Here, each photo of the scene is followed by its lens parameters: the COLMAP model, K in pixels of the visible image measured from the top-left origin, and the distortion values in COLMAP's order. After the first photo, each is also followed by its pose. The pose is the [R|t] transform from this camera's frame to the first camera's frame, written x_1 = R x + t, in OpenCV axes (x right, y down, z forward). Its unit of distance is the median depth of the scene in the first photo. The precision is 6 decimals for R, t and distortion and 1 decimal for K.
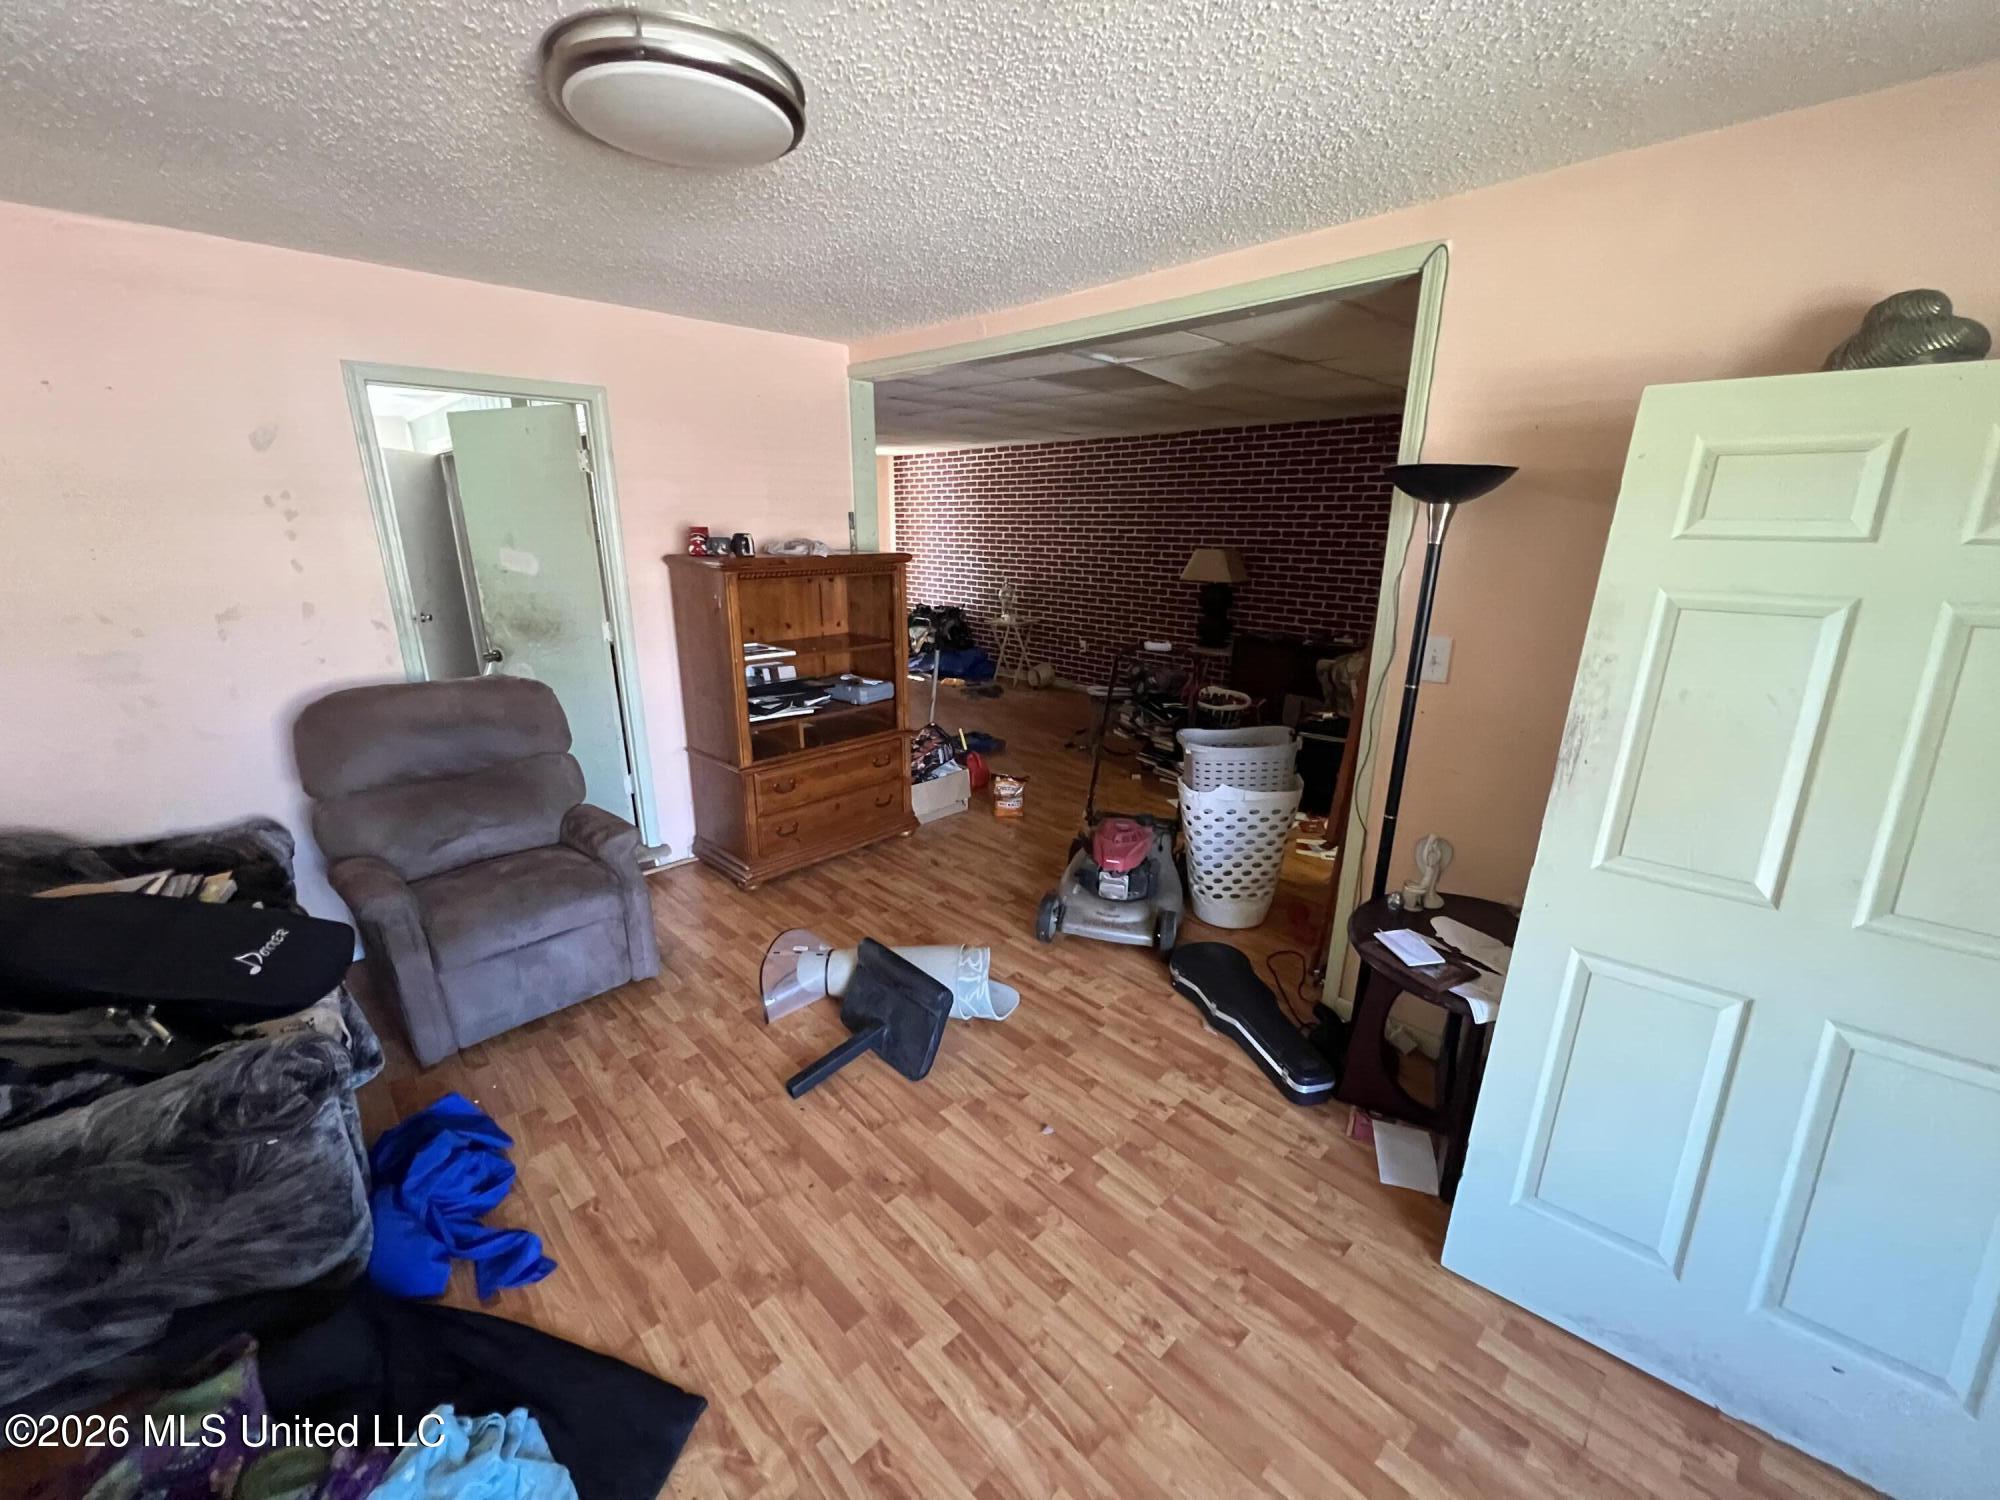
lens RADIAL K [[799.3, 0, 1002.8], [0, 799.3, 750.6], [0, 0, 1]] dist [-0.003830, 0.000529]
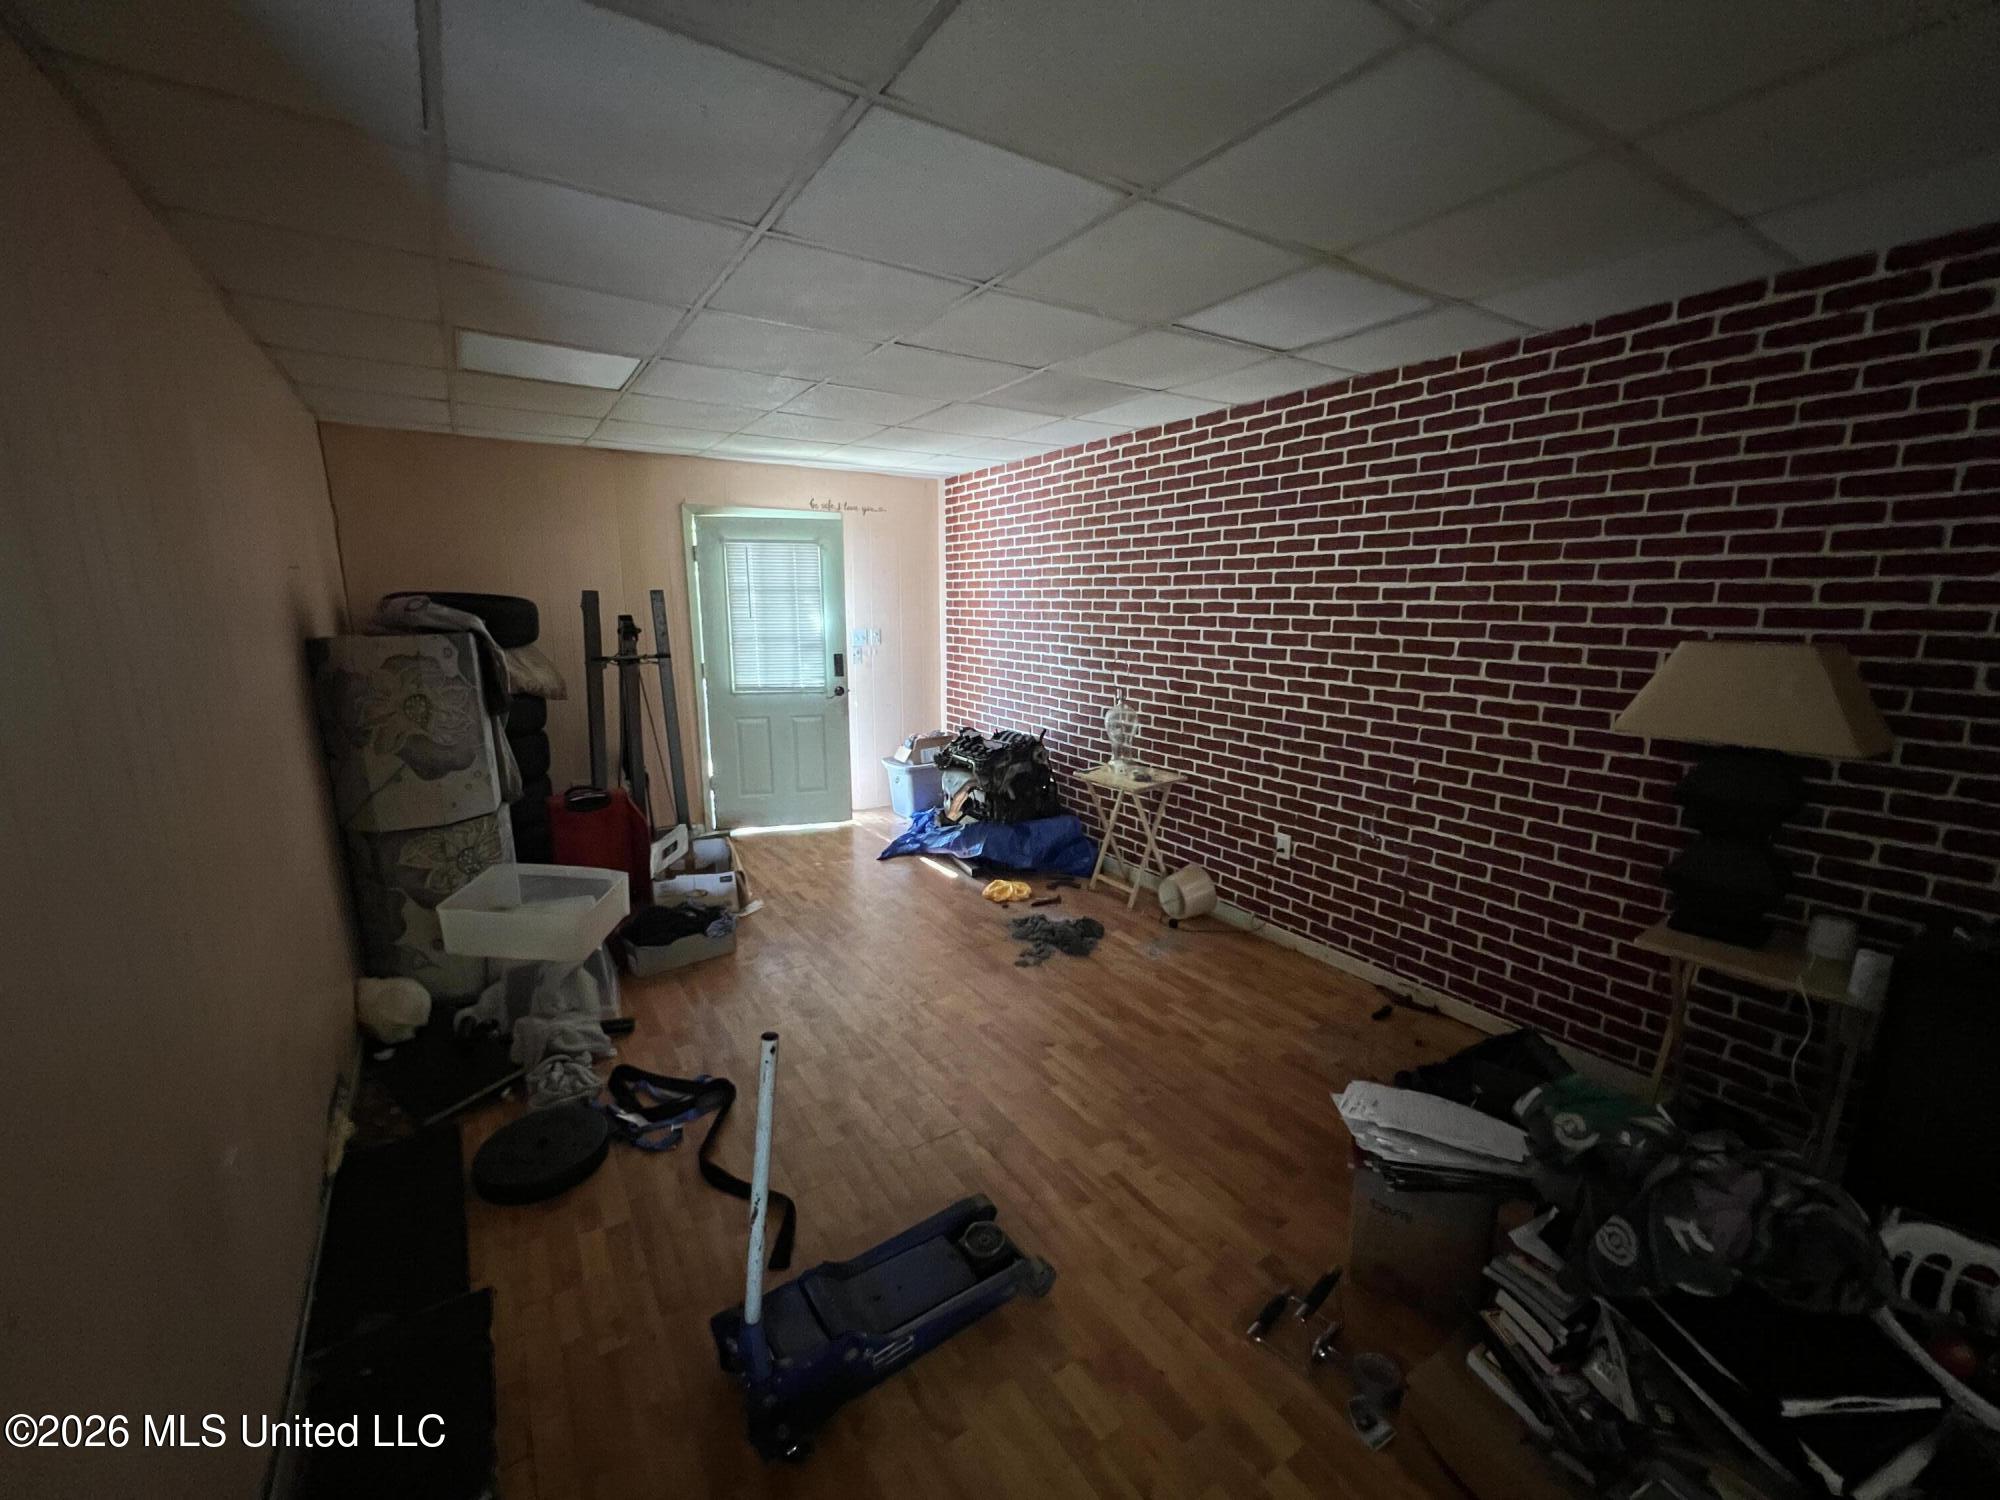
lens RADIAL K [[799.3, 0, 1002.8], [0, 799.3, 750.6], [0, 0, 1]] dist [-0.003830, 0.000529]
pose [[0.983087, 0.028098, -0.180969, 0.078170], [-0.043906, 0.995502, -0.083950, -0.435048], [0.177797, 0.090475, 0.979899, 1.639907]]
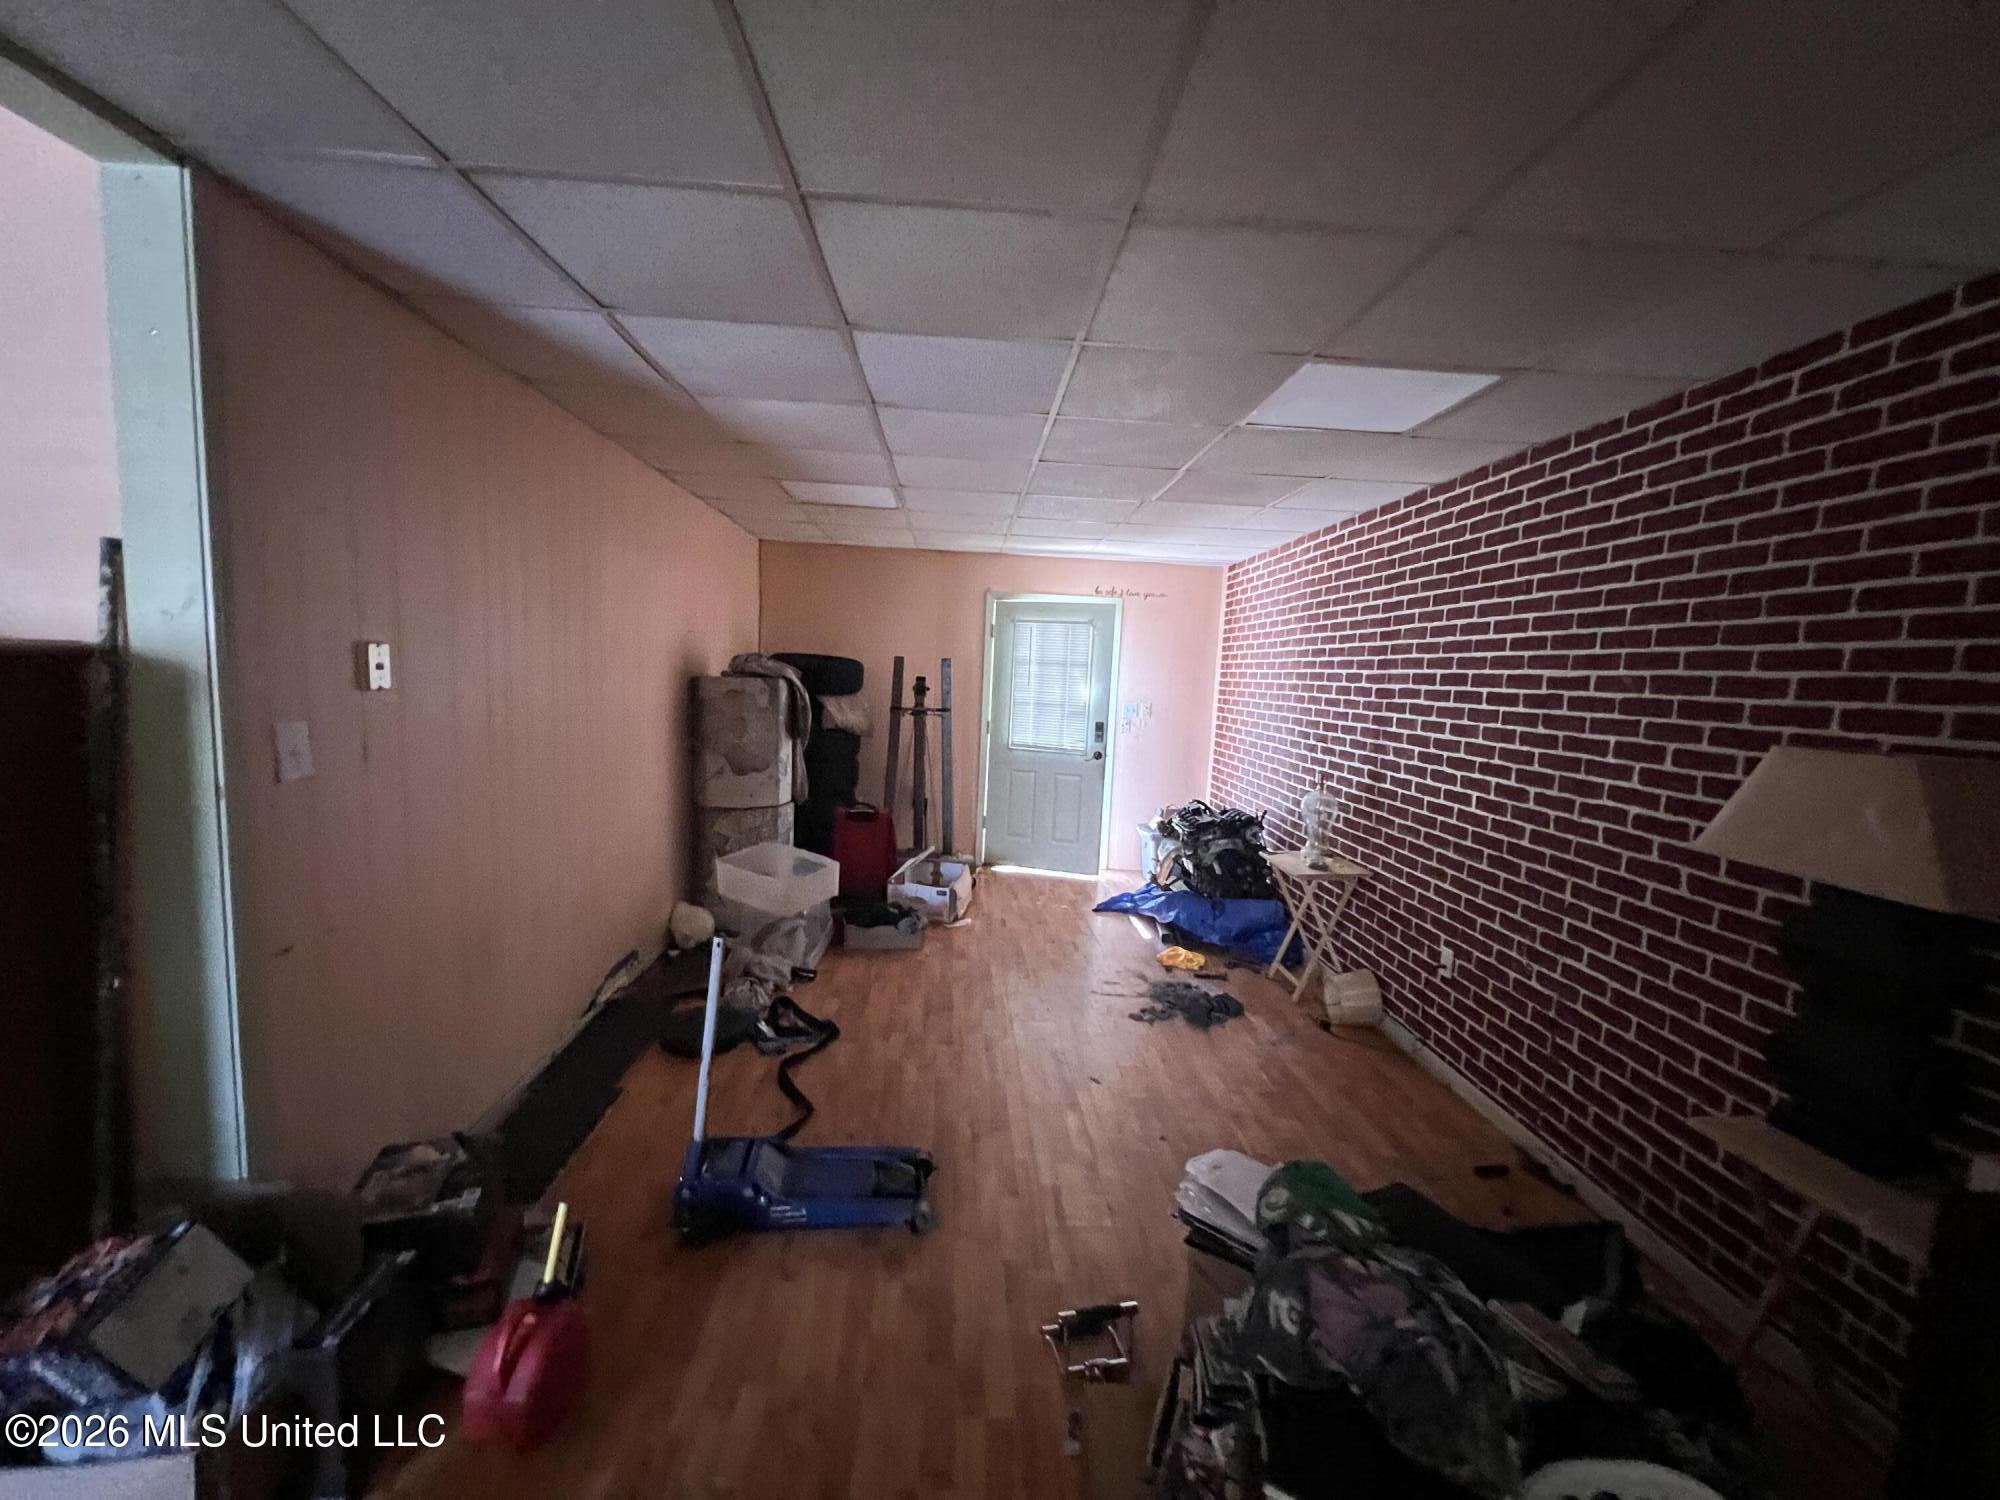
lens RADIAL K [[799.3, 0, 1002.8], [0, 799.3, 750.6], [0, 0, 1]] dist [-0.003830, 0.000529]
pose [[0.756855, 0.093162, -0.646909, 0.565228], [-0.219517, 0.968526, -0.117347, -0.429212], [0.615616, 0.230822, 0.753484, 1.687198]]
